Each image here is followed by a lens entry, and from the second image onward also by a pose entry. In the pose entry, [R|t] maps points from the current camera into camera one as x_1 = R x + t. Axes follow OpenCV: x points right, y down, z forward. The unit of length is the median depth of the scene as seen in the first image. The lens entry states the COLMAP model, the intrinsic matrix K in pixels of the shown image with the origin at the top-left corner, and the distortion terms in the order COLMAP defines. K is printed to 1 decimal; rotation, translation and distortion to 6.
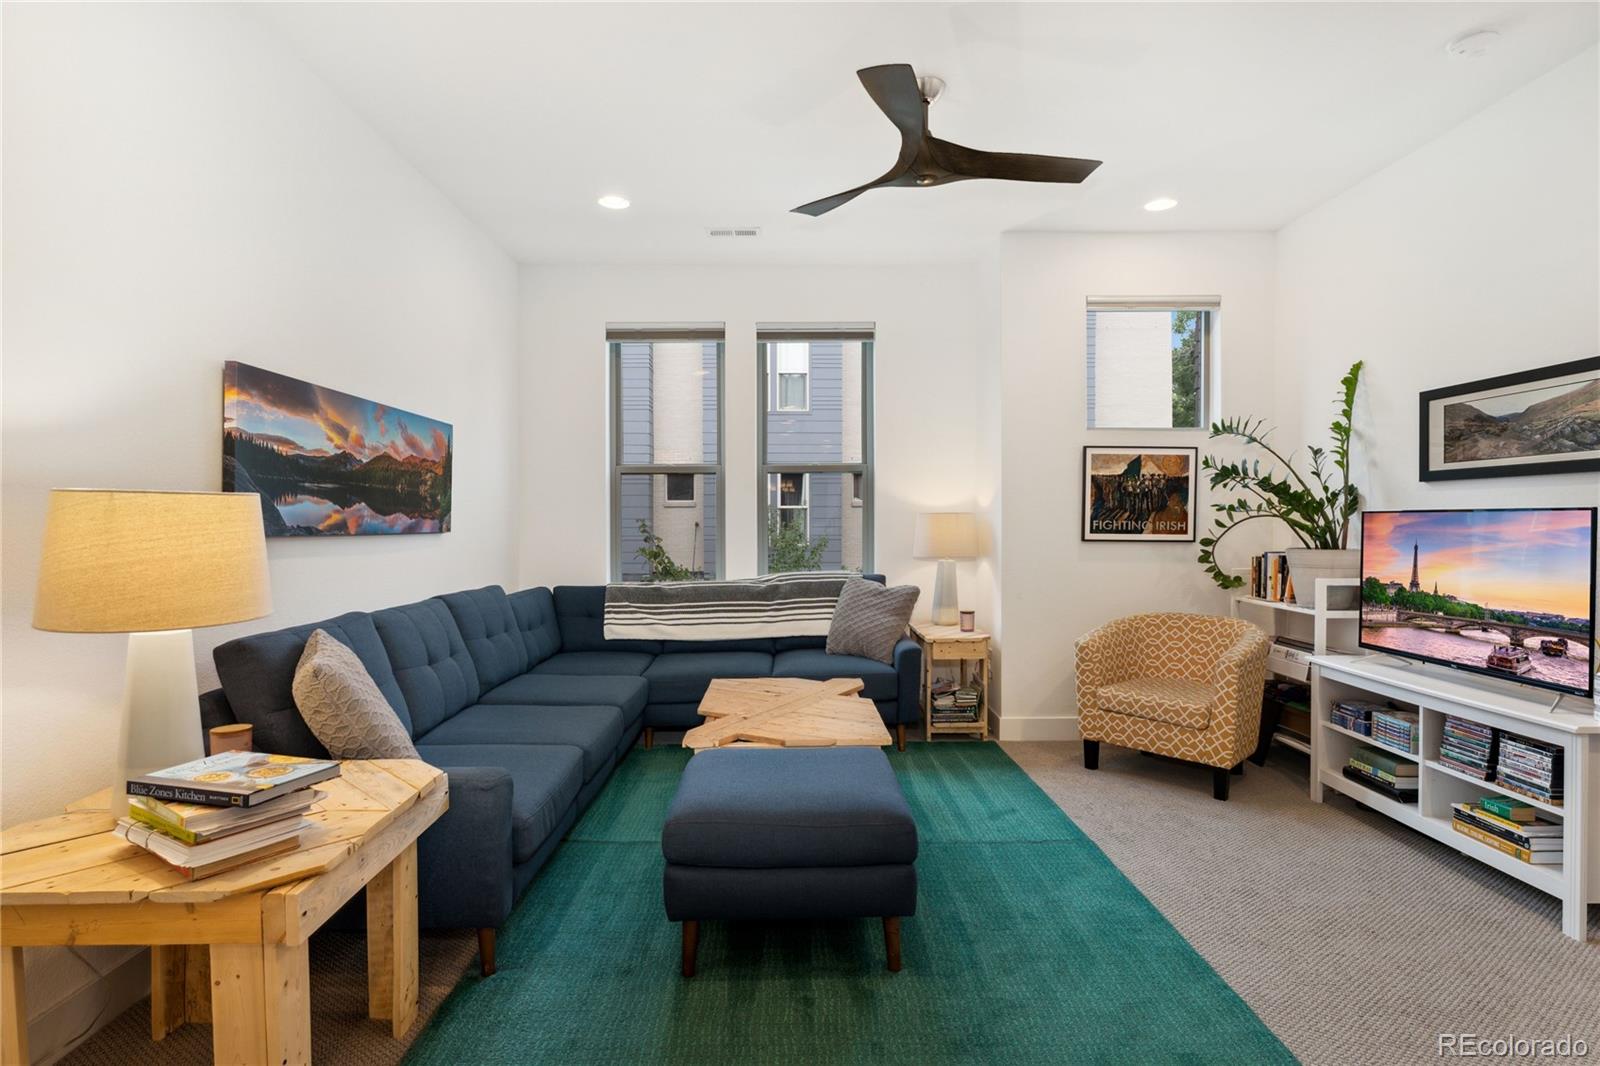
lens RADIAL K [[806.0, 0, 796.6], [0, 806.0, 524.2], [0, 0, 1]] dist [0.002435, -0.000979]
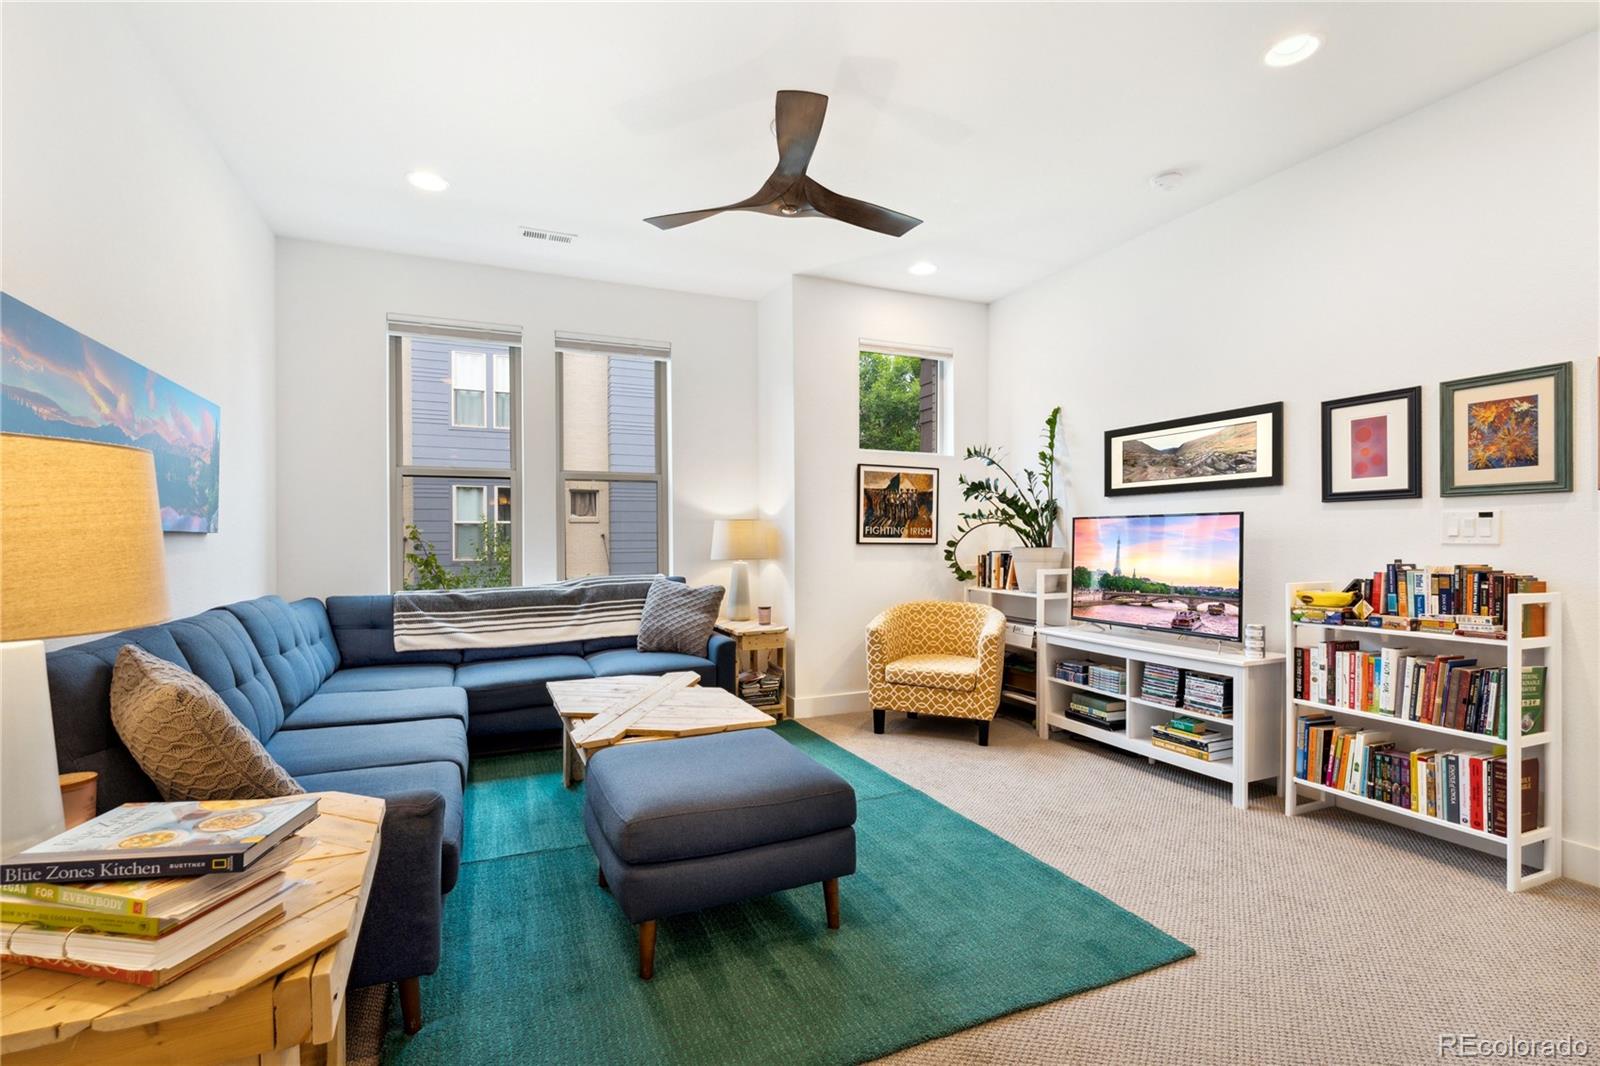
lens RADIAL K [[718.0, 0, 786.5], [0, 718.0, 540.3], [0, 0, 1]] dist [-0.005334, 0.001767]
pose [[0.921993, -0.000586, 0.387206, -0.227803], [0.001269, 0.999998, -0.001509, 0.025948], [-0.387204, 0.001883, 0.921992, 0.102029]]
